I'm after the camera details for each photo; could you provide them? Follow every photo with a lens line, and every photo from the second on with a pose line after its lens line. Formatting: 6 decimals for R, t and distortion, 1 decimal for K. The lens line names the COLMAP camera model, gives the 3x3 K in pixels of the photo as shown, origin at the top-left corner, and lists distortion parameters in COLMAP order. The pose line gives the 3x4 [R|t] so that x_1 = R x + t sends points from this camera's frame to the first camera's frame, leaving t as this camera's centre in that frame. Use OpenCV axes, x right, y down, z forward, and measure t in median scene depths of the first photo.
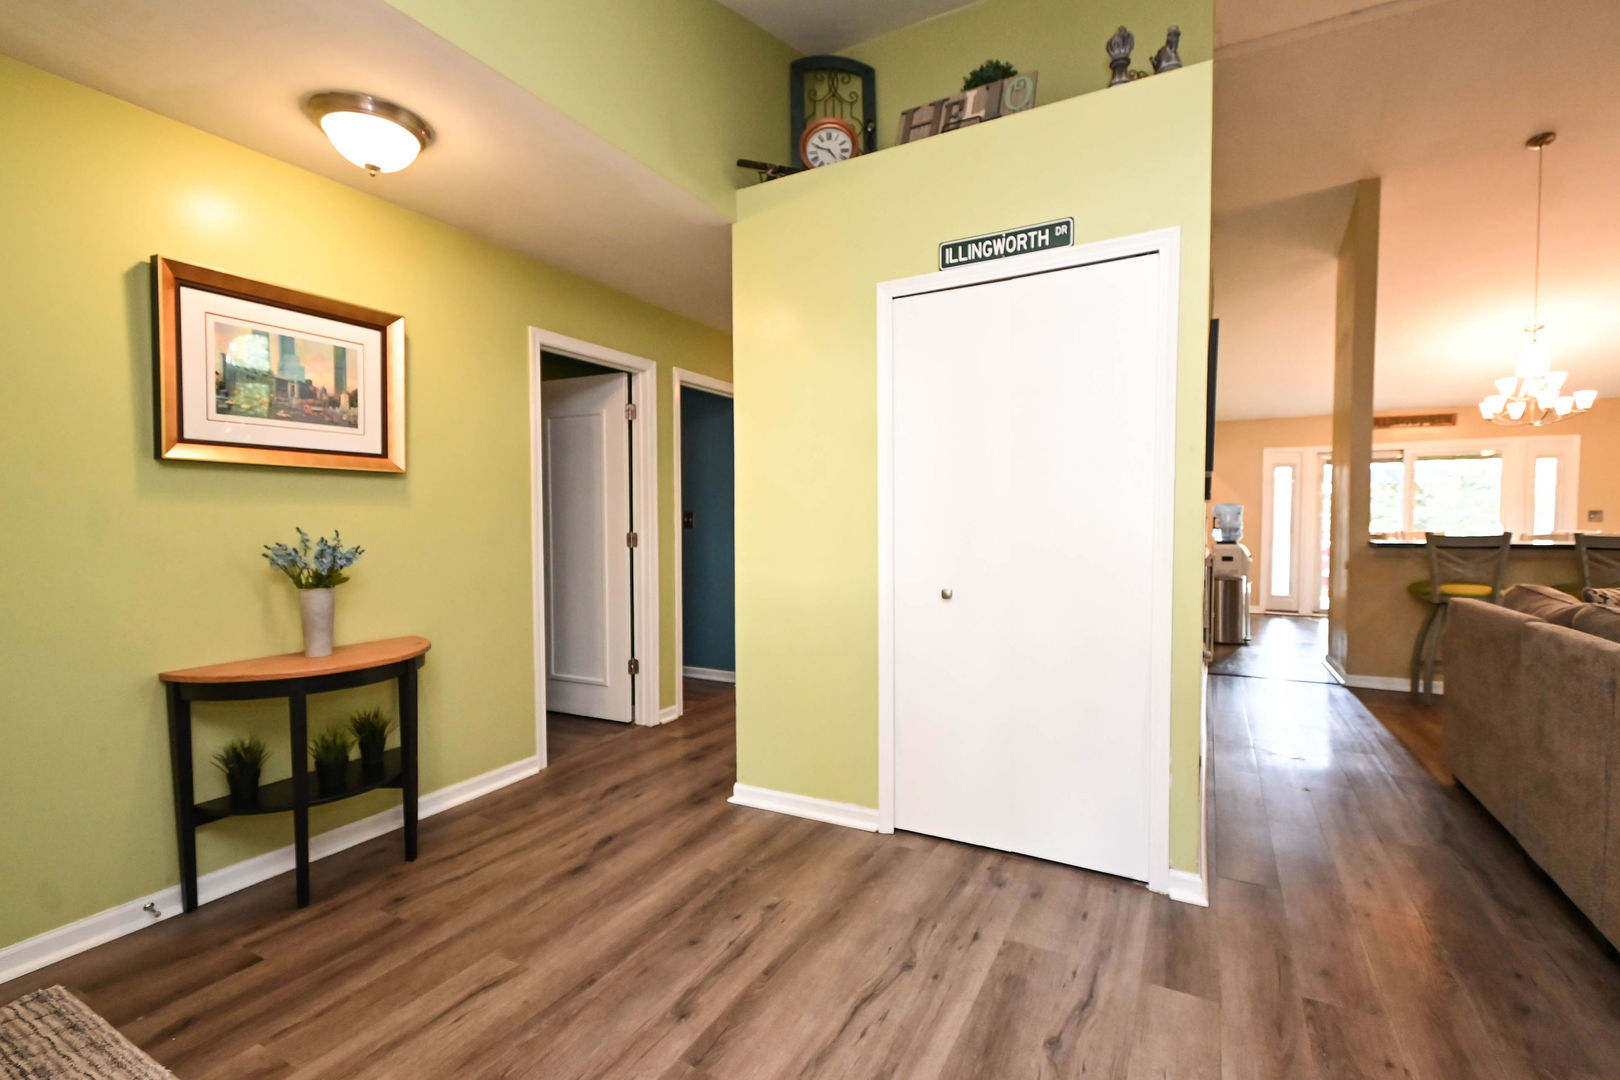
lens RADIAL K [[719.5, 0, 810.3], [0, 719.5, 543.7], [0, 0, 1]] dist [0.011673, -0.004538]
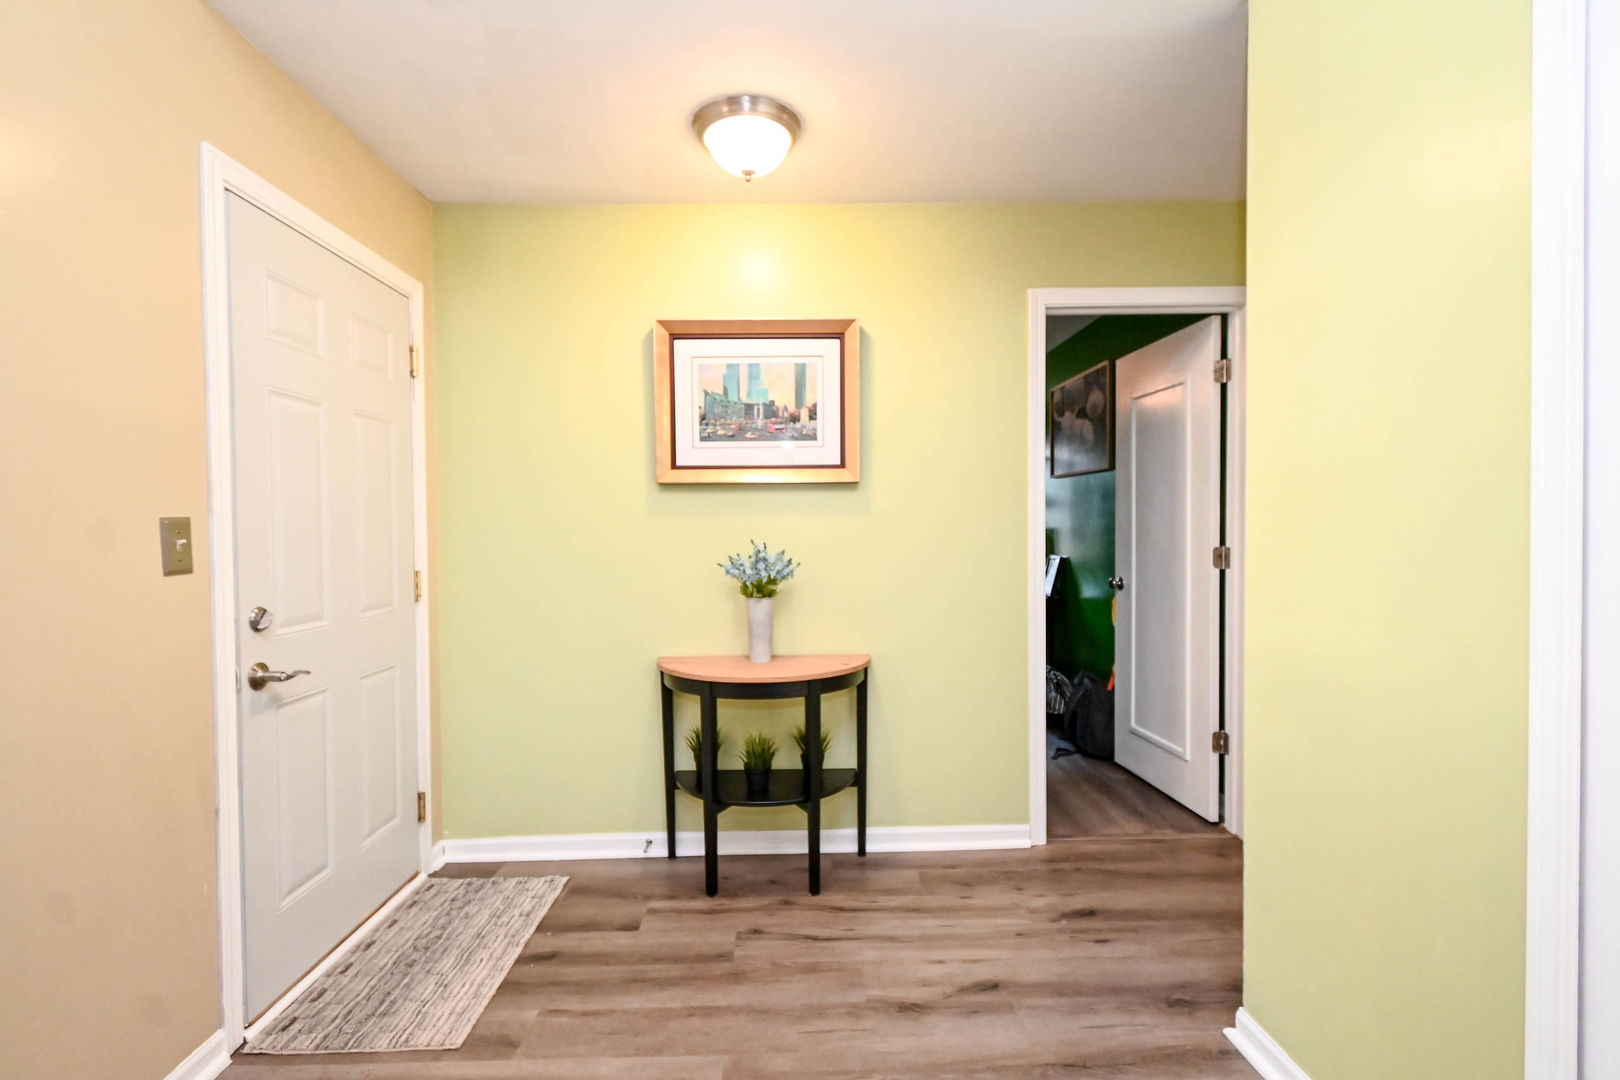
lens RADIAL K [[719.5, 0, 797.3], [0, 719.5, 544.5], [0, 0, 1]] dist [0.011673, -0.004538]
pose [[0.492883, 0.016609, -0.869937, 0.233307], [-0.020947, 0.999755, 0.007220, -0.022182], [0.869843, 0.014664, 0.493110, 0.482629]]
